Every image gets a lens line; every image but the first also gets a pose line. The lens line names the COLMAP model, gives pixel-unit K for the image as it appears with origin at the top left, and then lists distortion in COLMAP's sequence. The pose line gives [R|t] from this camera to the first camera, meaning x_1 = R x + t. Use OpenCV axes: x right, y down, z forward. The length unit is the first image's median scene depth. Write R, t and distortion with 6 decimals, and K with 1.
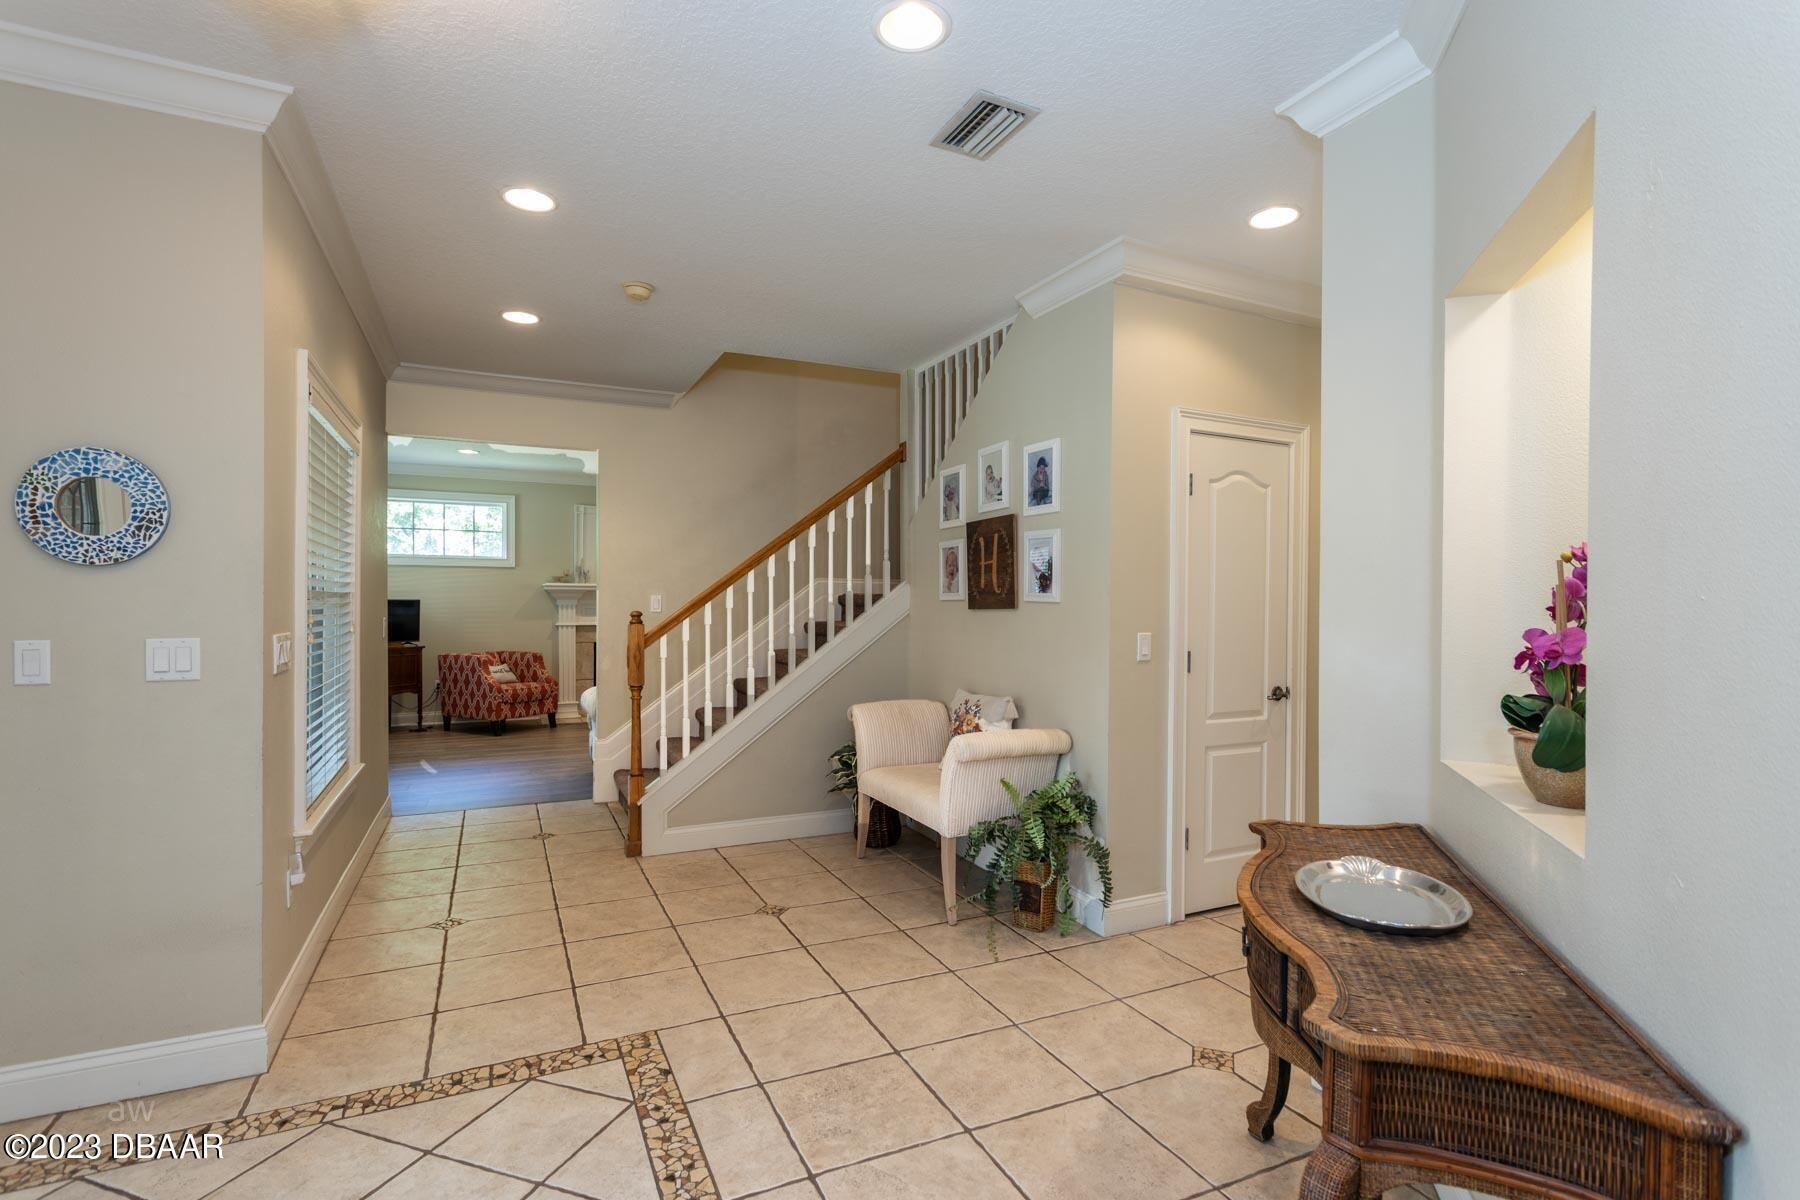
lens RADIAL K [[854.5, 0, 894.6], [0, 854.5, 606.7], [0, 0, 1]] dist [0.005854, 0.001806]
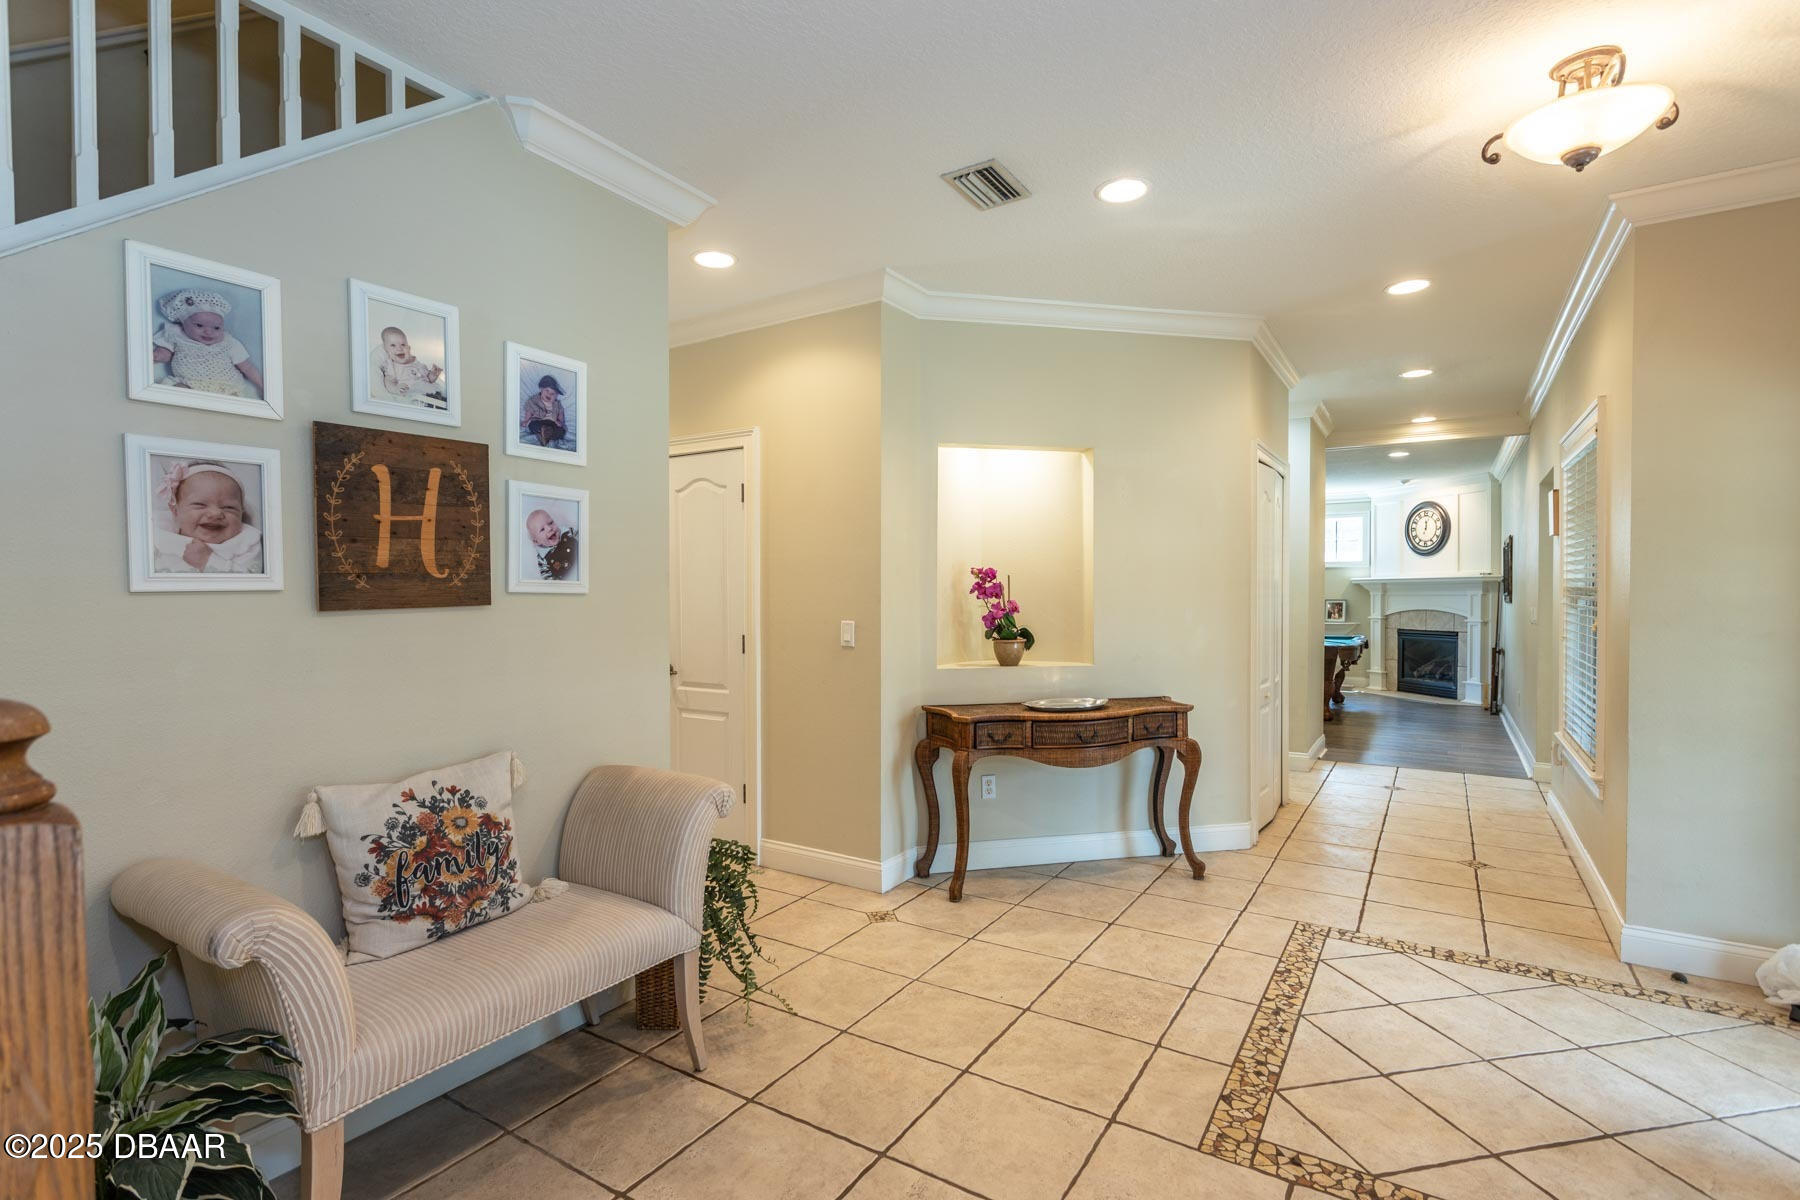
lens RADIAL K [[854.5, 0, 900.6], [0, 854.5, 604.8], [0, 0, 1]] dist [0.005854, 0.001806]
pose [[-0.538140, -0.016046, 0.842703, -0.695650], [0.006320, 0.999714, 0.023072, -0.013181], [-0.842832, 0.017741, -0.537884, 1.460135]]
